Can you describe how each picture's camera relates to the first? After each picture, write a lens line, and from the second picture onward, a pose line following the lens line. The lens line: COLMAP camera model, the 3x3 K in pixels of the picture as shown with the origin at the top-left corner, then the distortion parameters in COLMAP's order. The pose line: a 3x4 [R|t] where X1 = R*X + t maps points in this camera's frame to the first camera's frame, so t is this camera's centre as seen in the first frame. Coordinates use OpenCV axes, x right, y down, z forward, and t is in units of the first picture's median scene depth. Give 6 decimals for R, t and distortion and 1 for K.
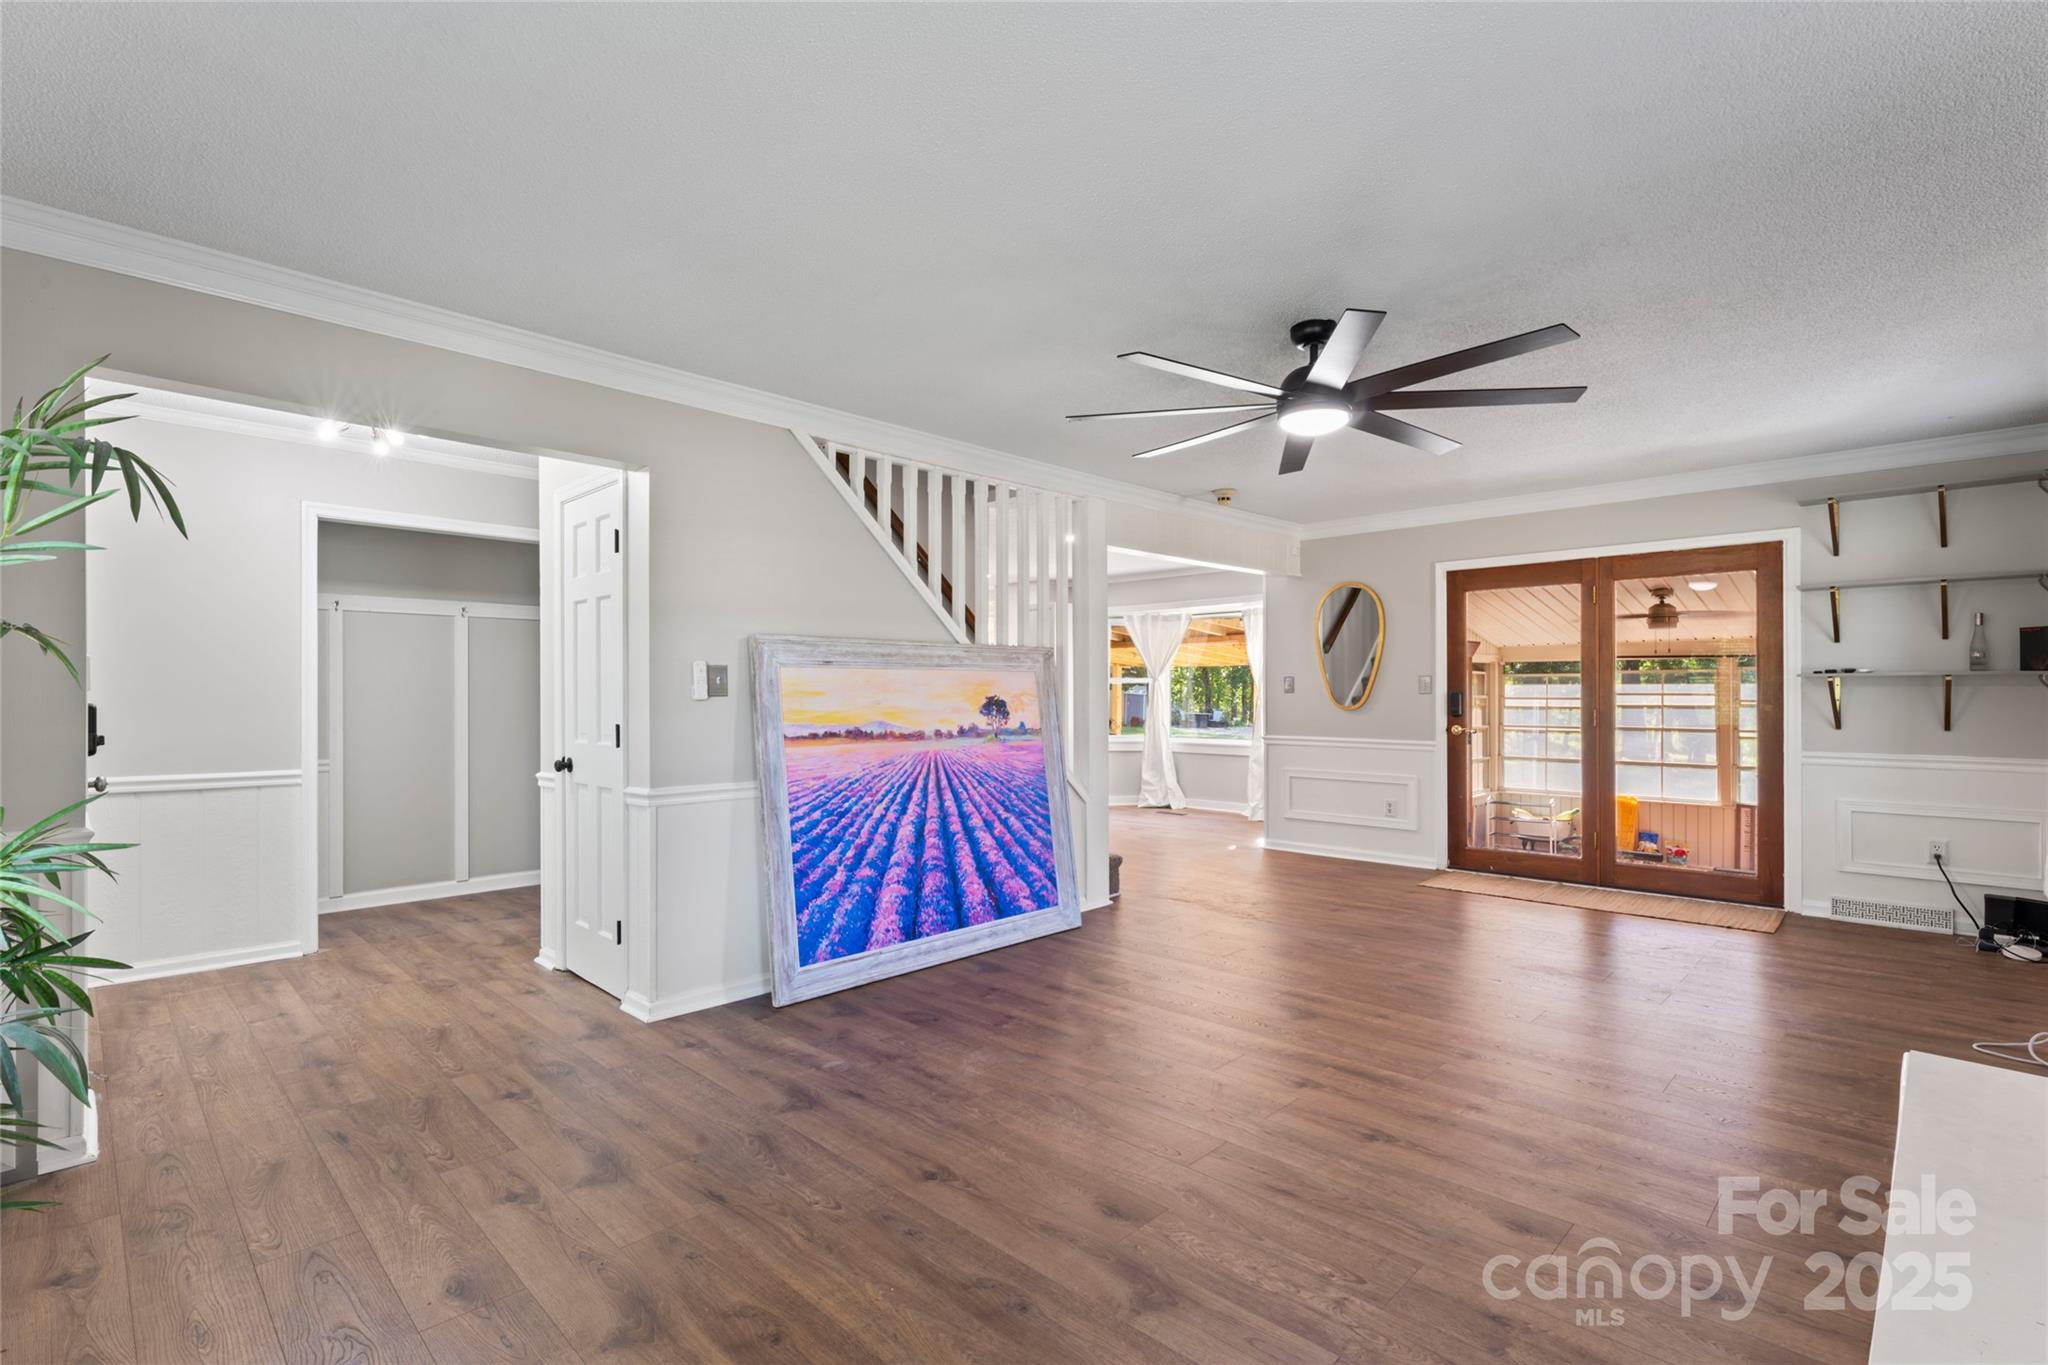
lens RADIAL K [[951.9, 0, 1029.7], [0, 951.9, 689.4], [0, 0, 1]] dist [-0.000894, -0.001007]
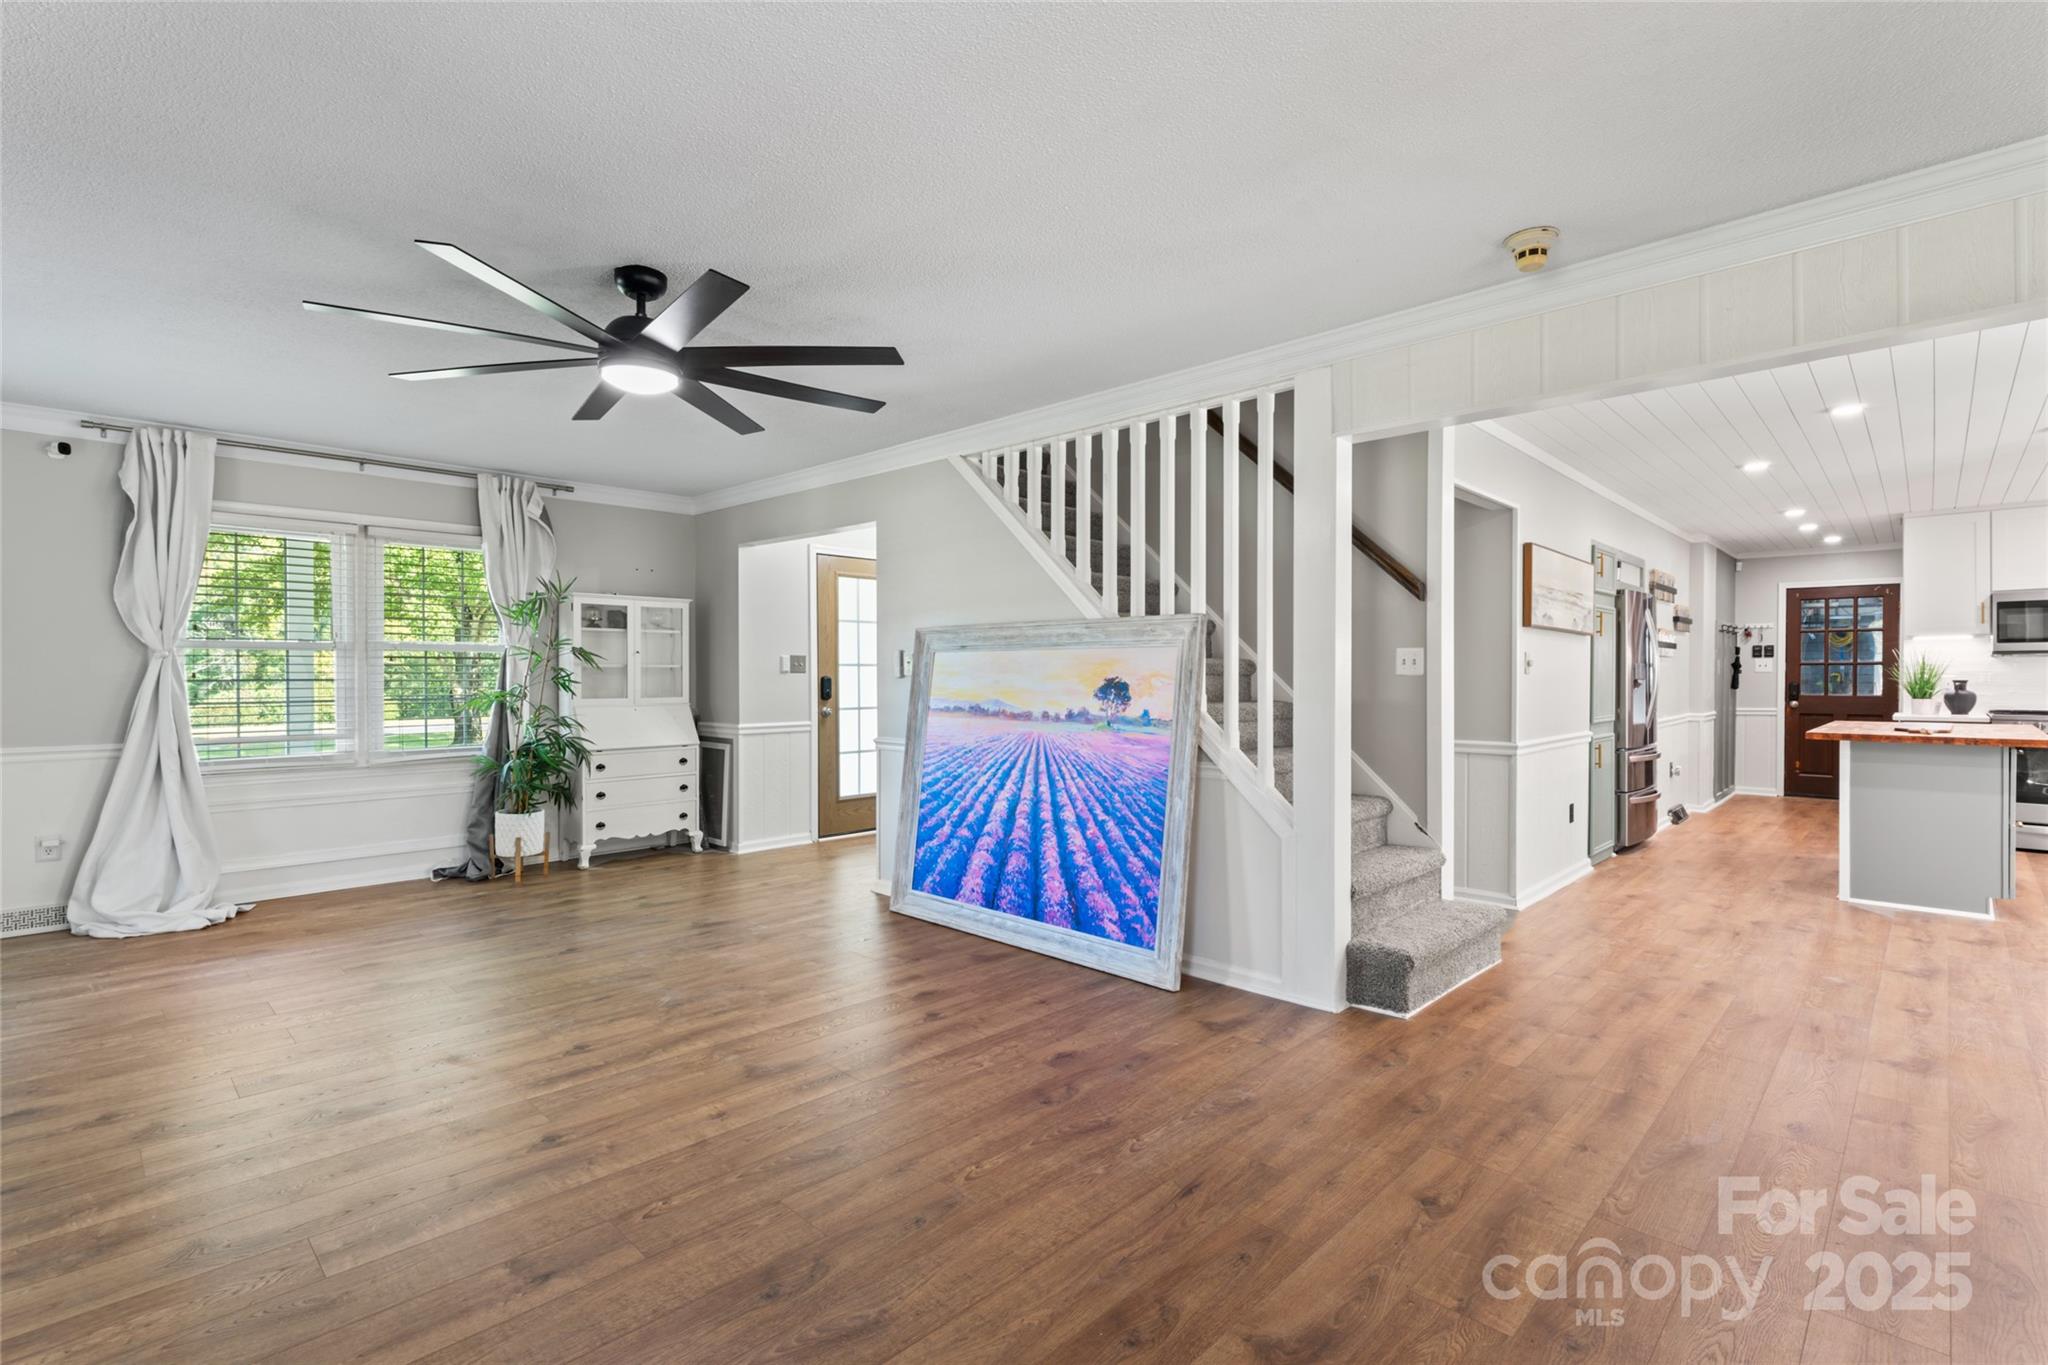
lens RADIAL K [[951.9, 0, 1012.4], [0, 951.9, 678.7], [0, 0, 1]] dist [-0.000894, -0.001007]
pose [[-0.010295, 0.007523, -0.999919, 0.836095], [0.002443, 0.999969, 0.007499, 0.001562], [0.999944, -0.002365, -0.010313, 0.938350]]
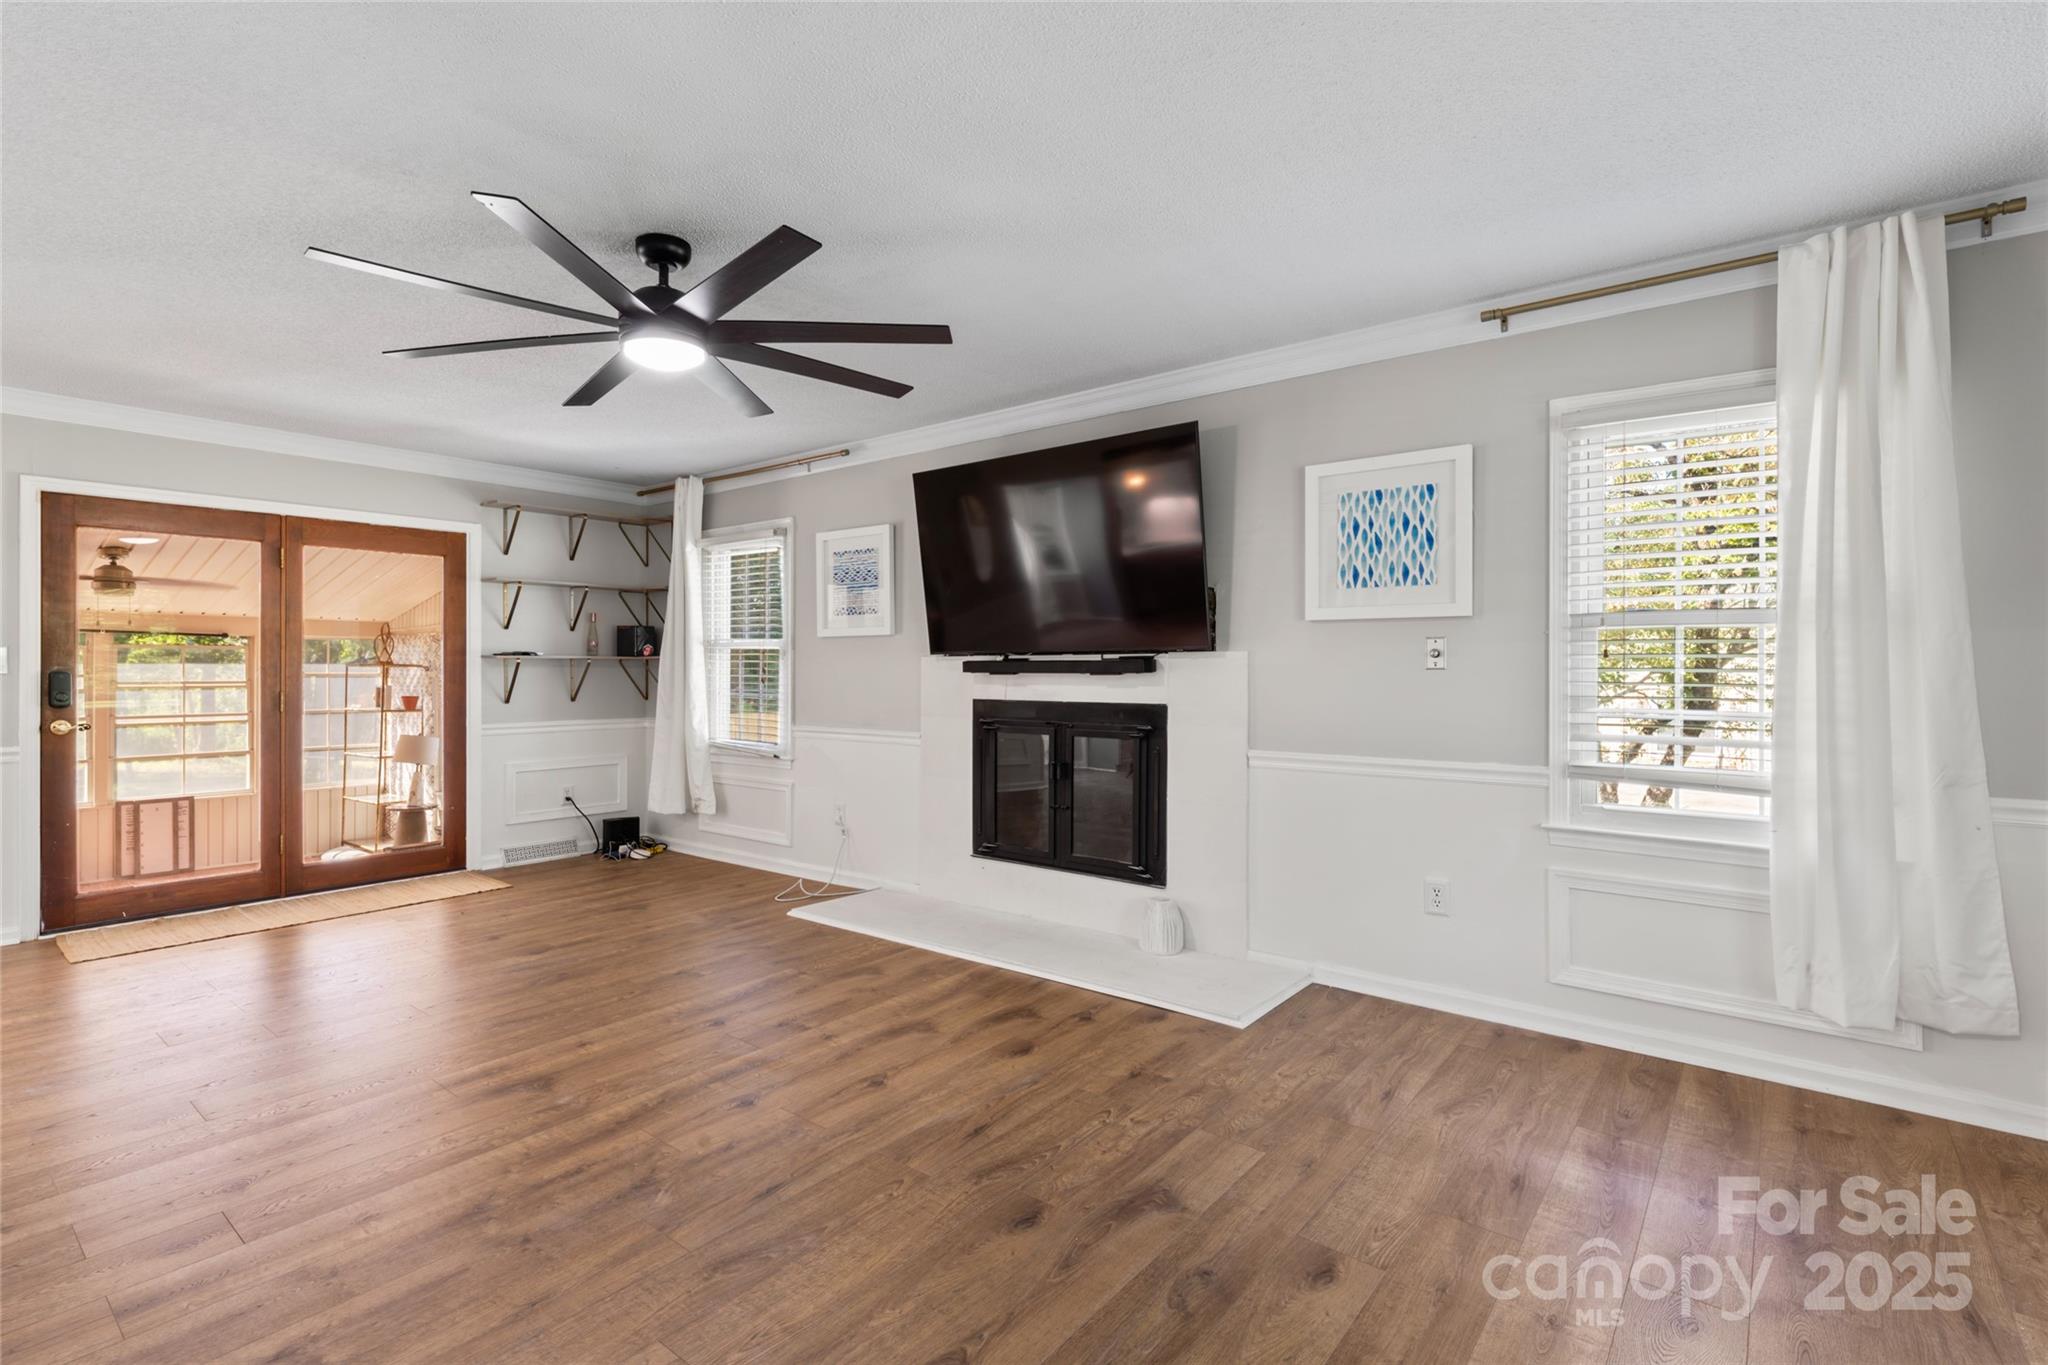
lens RADIAL K [[951.9, 0, 1025.4], [0, 951.9, 671.9], [0, 0, 1]] dist [-0.000894, -0.001007]
pose [[-0.099242, 0.001478, 0.995062, -0.402995], [-0.000797, 0.999998, -0.001565, 0.004655], [-0.995063, -0.000948, -0.099241, 0.521865]]
